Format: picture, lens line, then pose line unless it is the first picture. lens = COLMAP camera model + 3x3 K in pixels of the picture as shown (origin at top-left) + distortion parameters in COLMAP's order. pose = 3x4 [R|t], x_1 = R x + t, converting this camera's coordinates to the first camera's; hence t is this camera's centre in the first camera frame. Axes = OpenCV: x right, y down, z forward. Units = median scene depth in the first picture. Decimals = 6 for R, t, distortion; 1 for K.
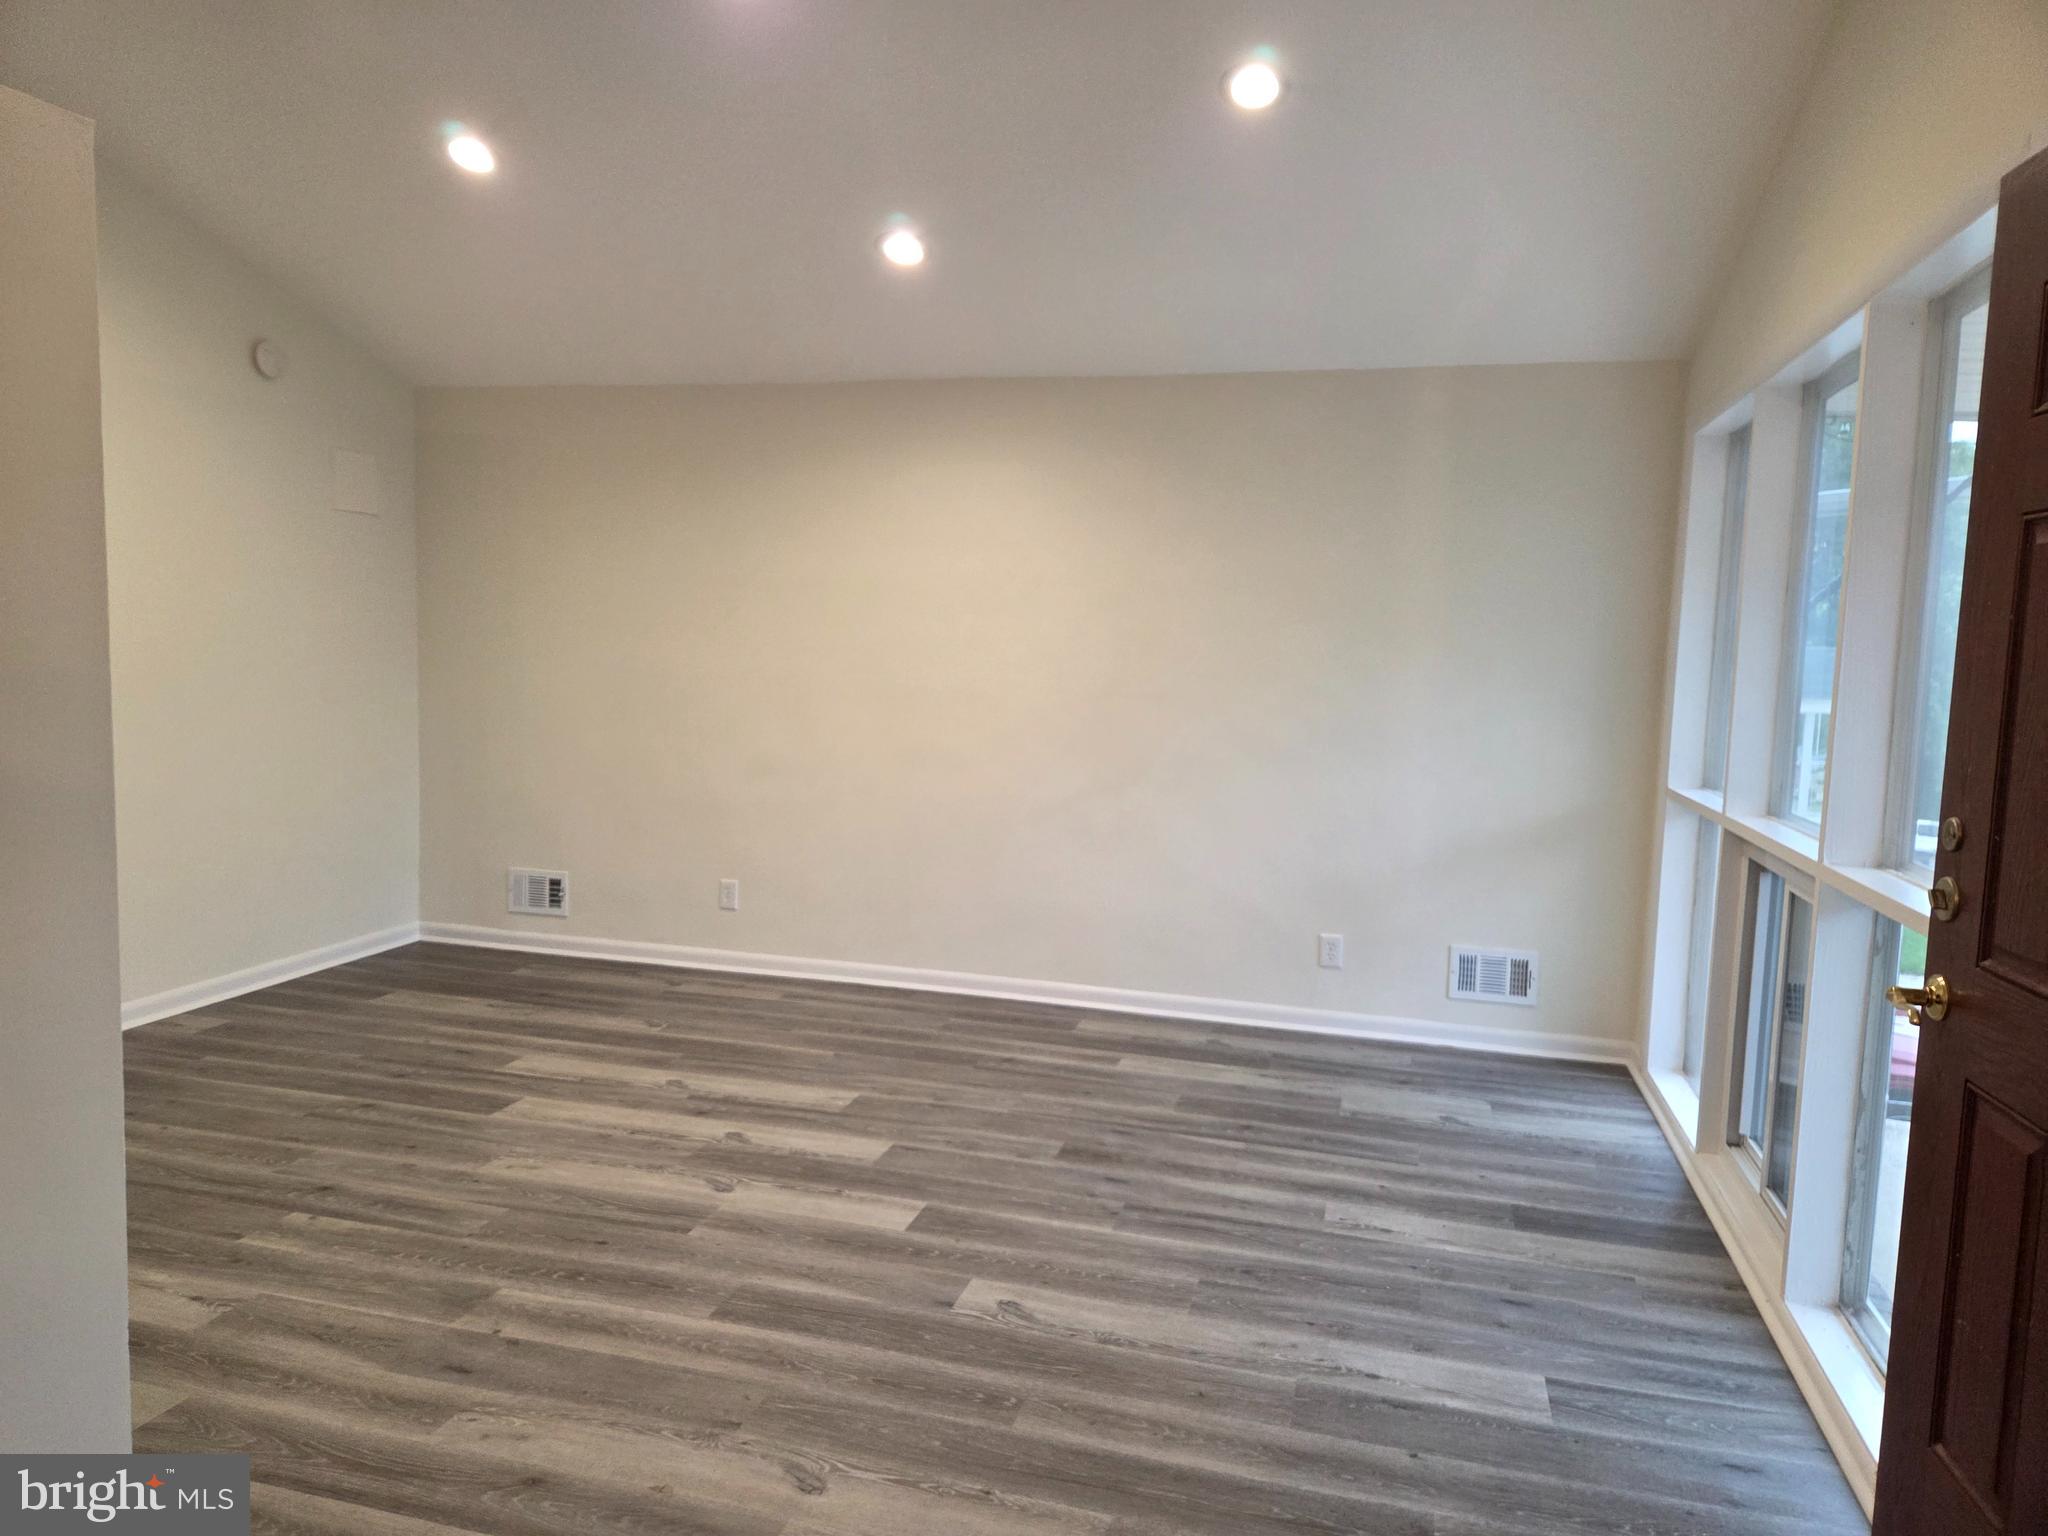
lens RADIAL K [[1367.7, 0, 1013.7], [0, 1367.7, 772.0], [0, 0, 1]] dist [0.073839, -0.061098]
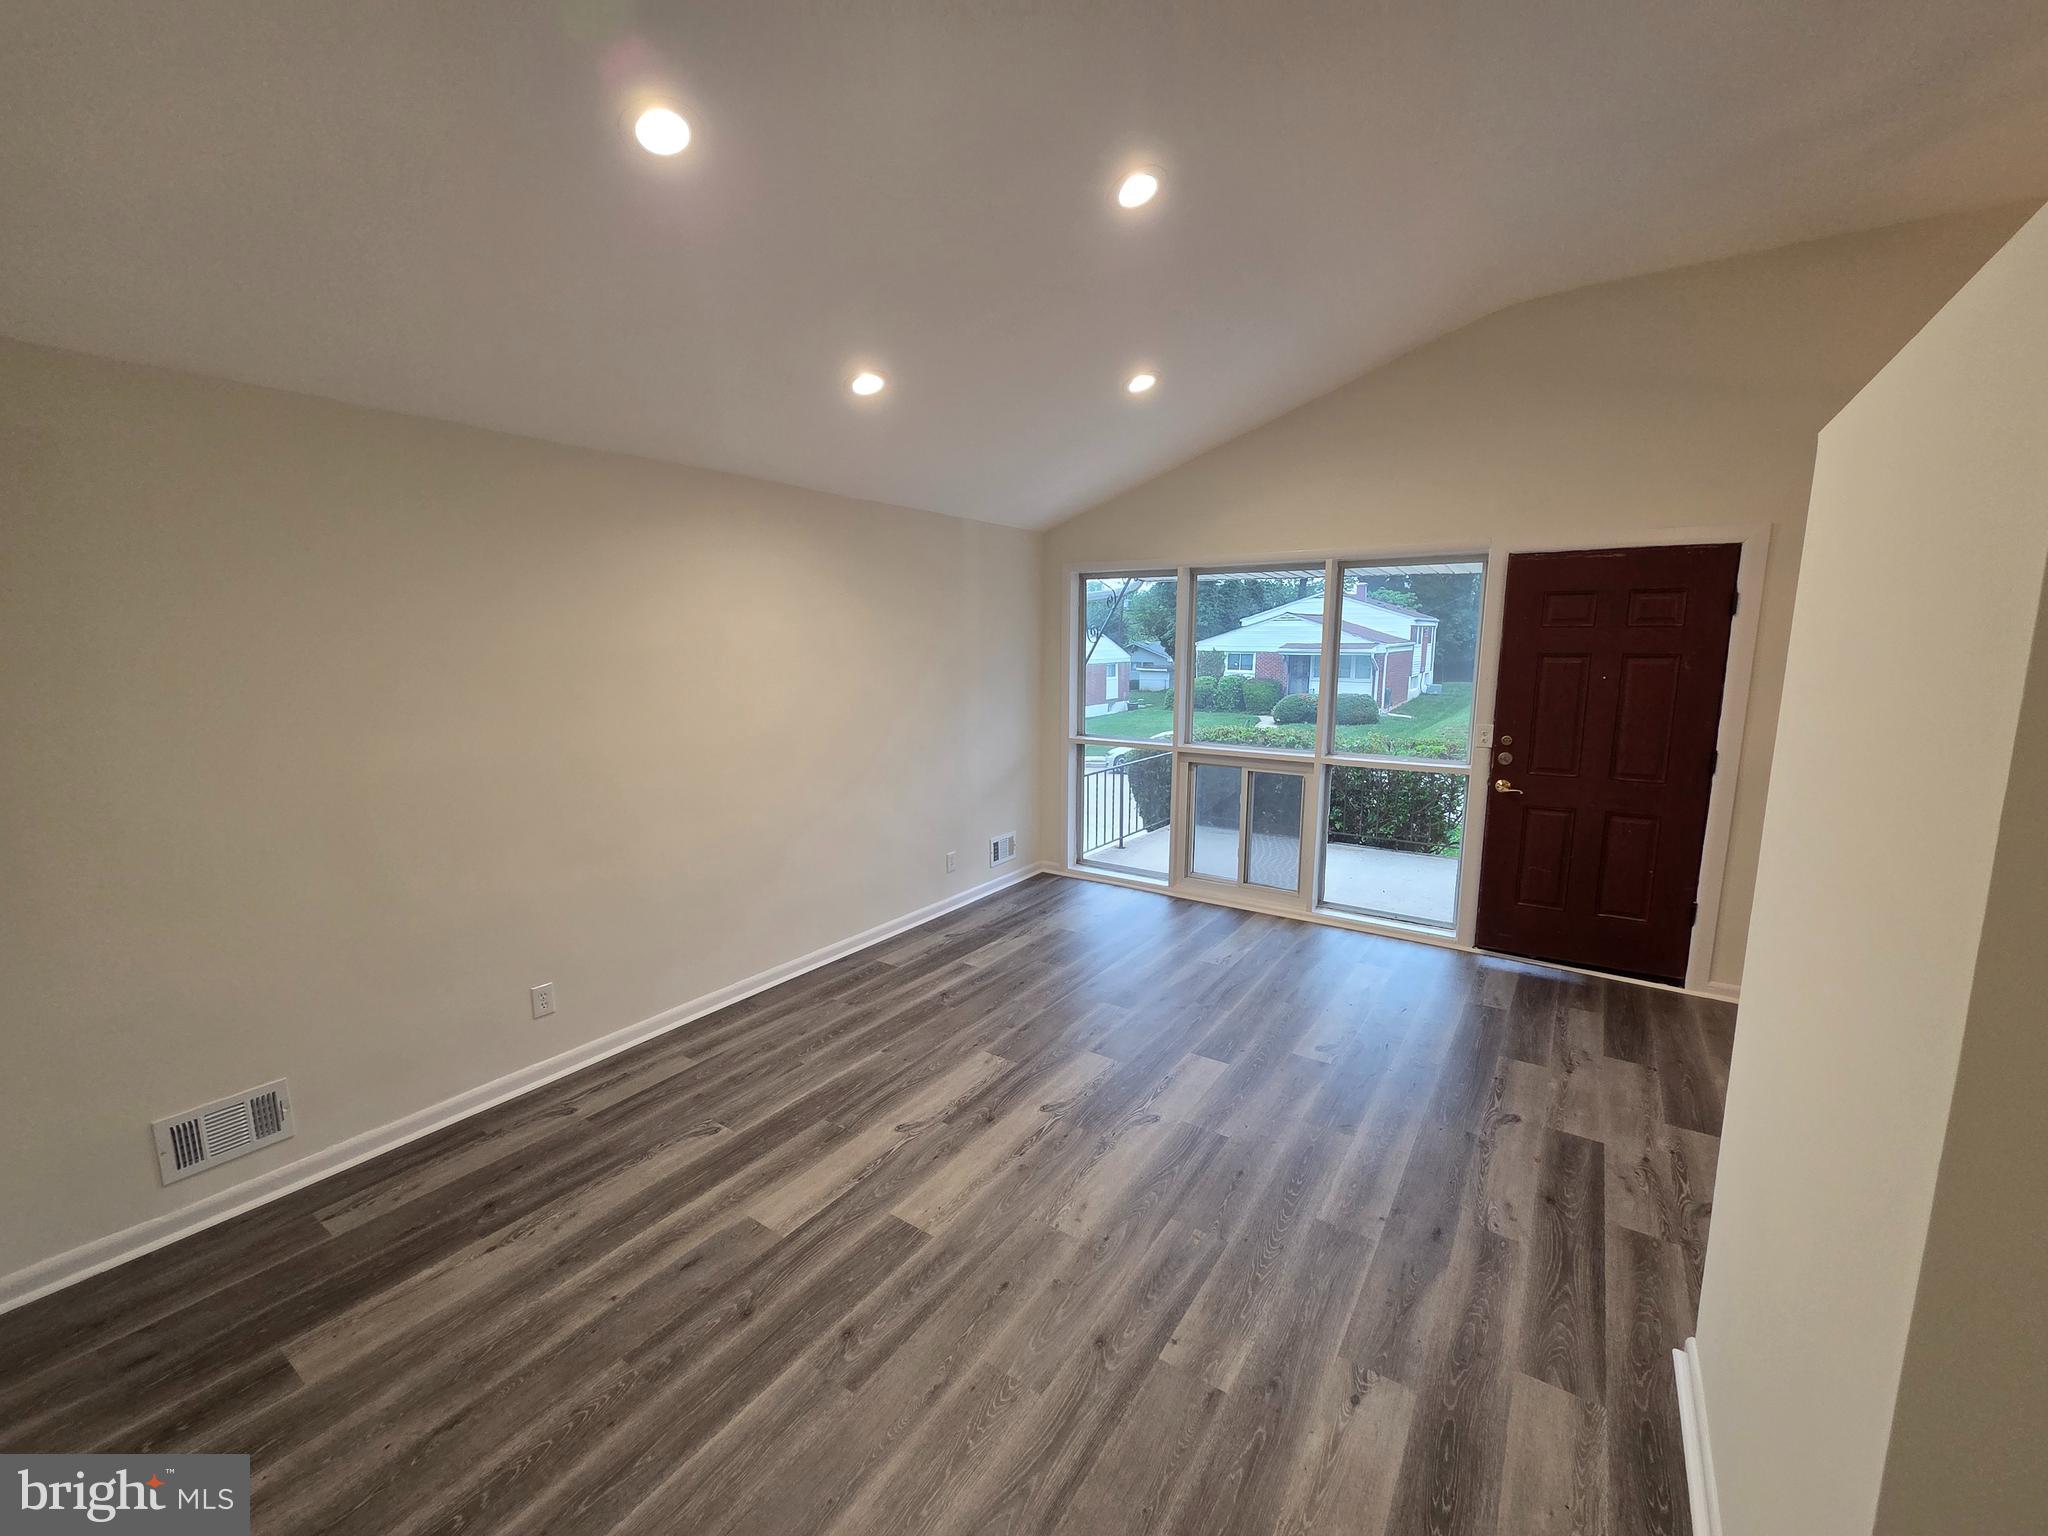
lens RADIAL K [[847.6, 0, 1015.2], [0, 847.6, 765.7], [0, 0, 1]] dist [0.002807, 0.000379]
pose [[0.309520, -0.171266, 0.935342, -0.813802], [0.099137, 0.984098, 0.147388, -0.152298], [-0.945711, 0.047107, 0.321576, 0.693139]]
